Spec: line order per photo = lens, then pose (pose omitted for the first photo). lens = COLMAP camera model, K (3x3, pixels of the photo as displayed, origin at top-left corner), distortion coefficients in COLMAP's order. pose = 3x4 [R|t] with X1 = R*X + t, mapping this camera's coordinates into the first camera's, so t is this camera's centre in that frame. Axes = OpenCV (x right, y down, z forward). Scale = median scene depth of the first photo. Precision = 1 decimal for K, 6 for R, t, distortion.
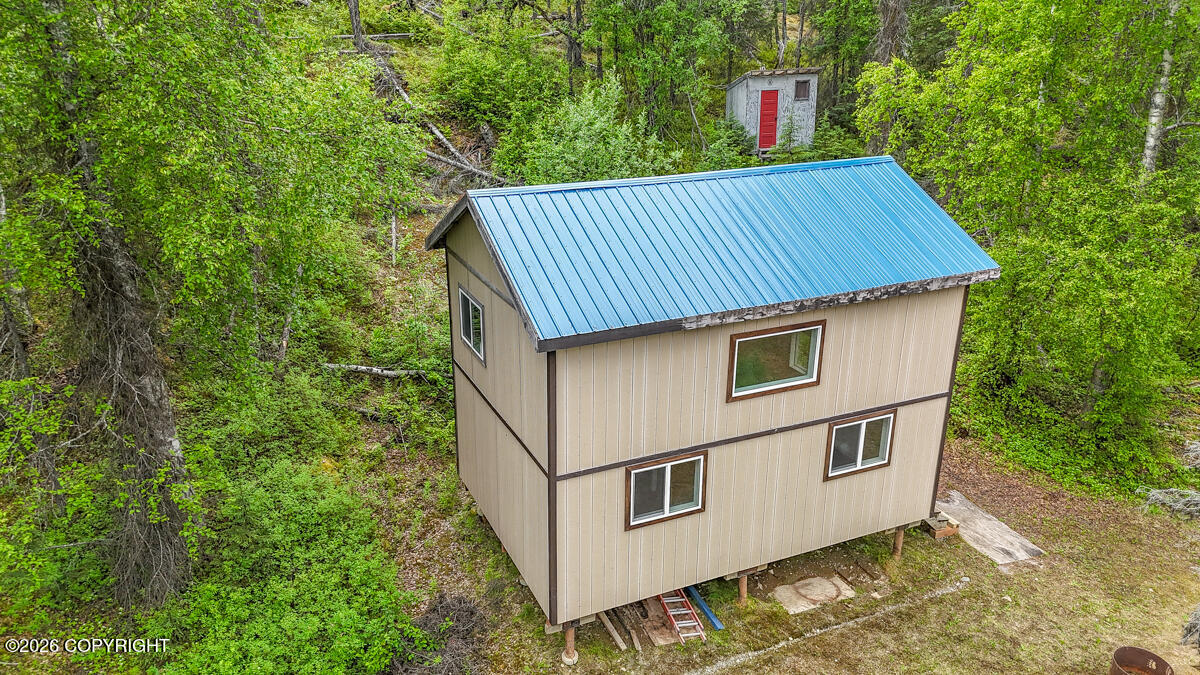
lens RADIAL K [[870.9, 0, 600.0], [0, 870.9, 337.5], [0, 0, 1]] dist [0.109091, -0.093168]
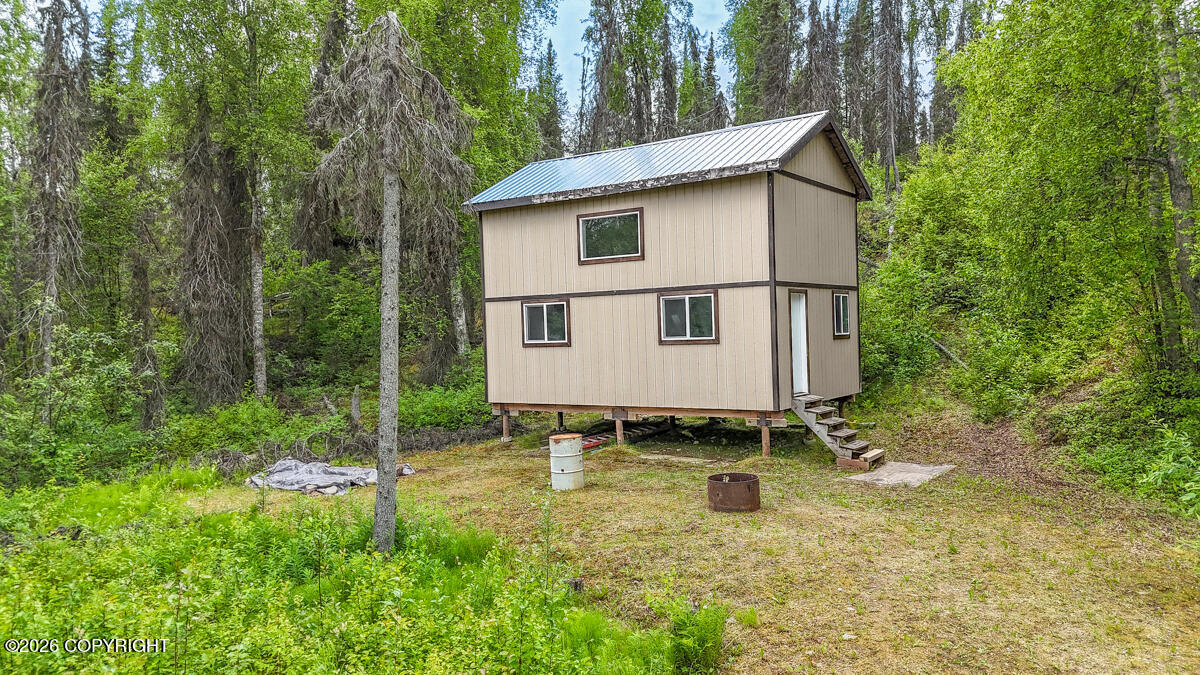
lens RADIAL K [[870.9, 0, 600.0], [0, 870.9, 337.5], [0, 0, 1]] dist [0.109091, -0.093168]
pose [[0.522367, -0.012004, -0.852636, 1.305504], [-0.263576, 0.948662, -0.174836, 0.404623], [0.810963, 0.316063, 0.492386, 0.320812]]
